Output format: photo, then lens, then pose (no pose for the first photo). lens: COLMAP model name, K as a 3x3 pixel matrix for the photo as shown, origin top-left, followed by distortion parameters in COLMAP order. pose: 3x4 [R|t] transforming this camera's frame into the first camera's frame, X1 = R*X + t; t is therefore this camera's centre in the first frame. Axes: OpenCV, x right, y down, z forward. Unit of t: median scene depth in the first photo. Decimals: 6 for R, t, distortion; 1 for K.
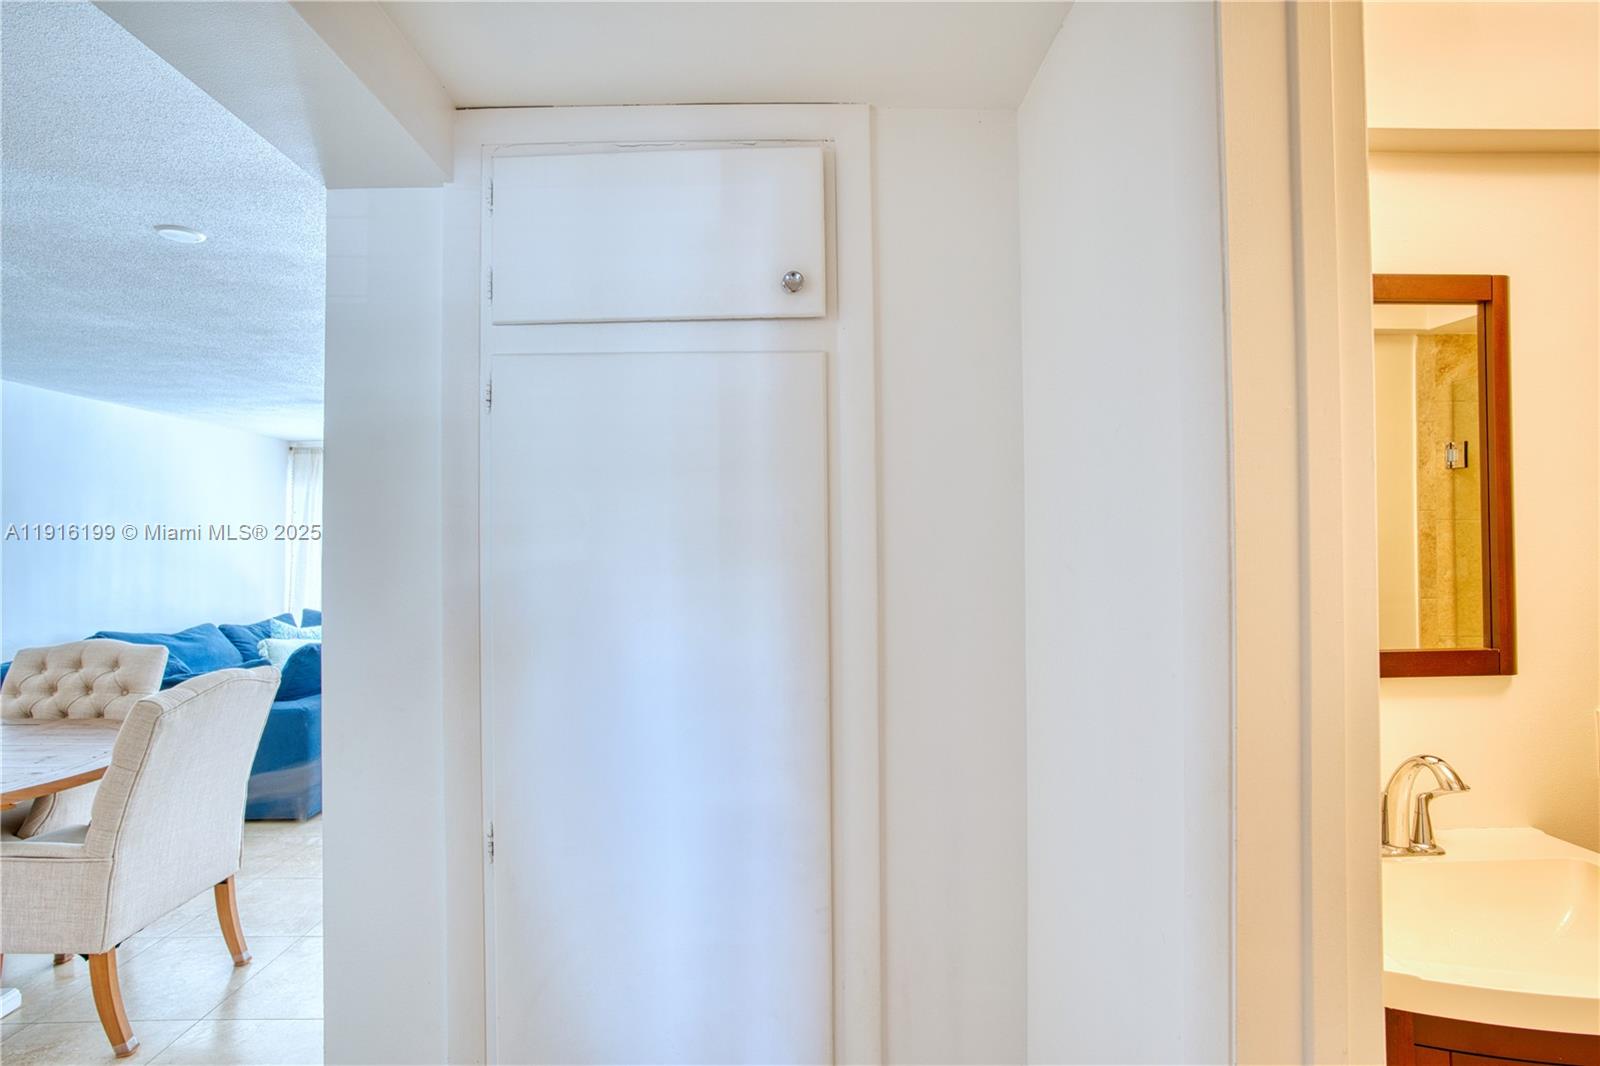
lens RADIAL K [[815.9, 0, 807.9], [0, 815.9, 527.9], [0, 0, 1]] dist [-0.031188, 0.004558]
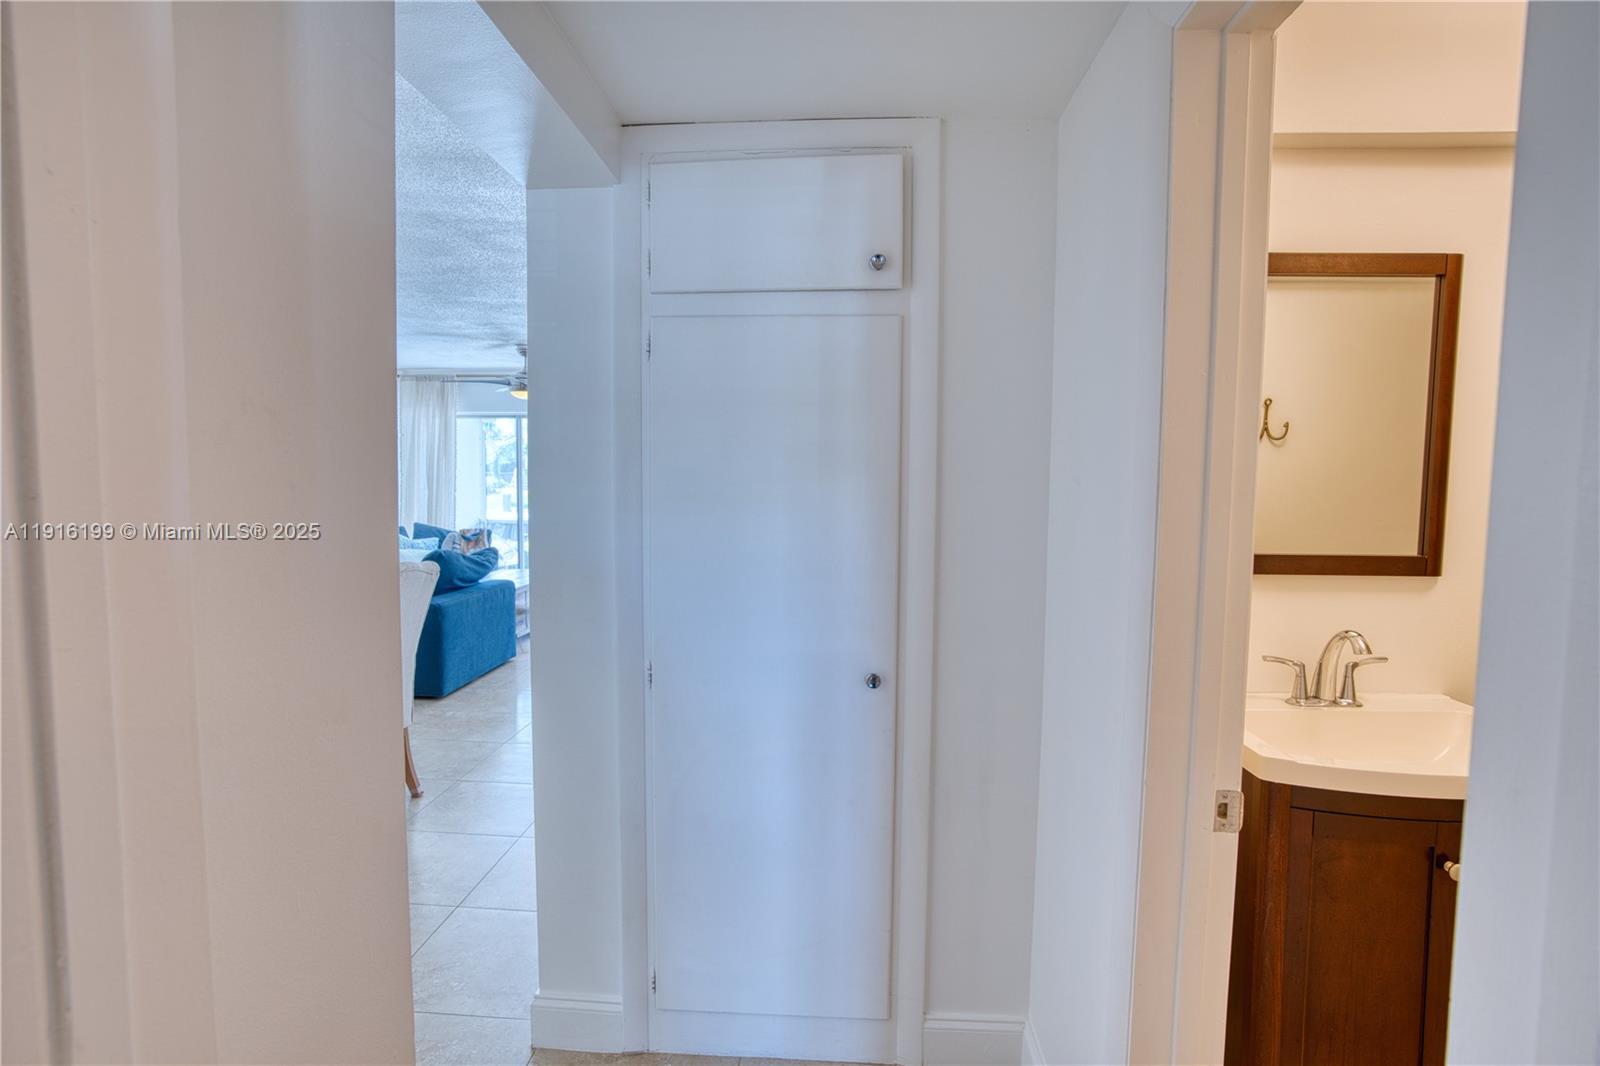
lens RADIAL K [[815.9, 0, 807.9], [0, 815.9, 532.9], [0, 0, 1]] dist [-0.031188, 0.004558]
pose [[0.997014, 0.022878, -0.073748, -0.023387], [-0.015984, 0.995561, 0.092753, 0.012793], [0.075542, -0.091298, 0.992954, -0.344463]]
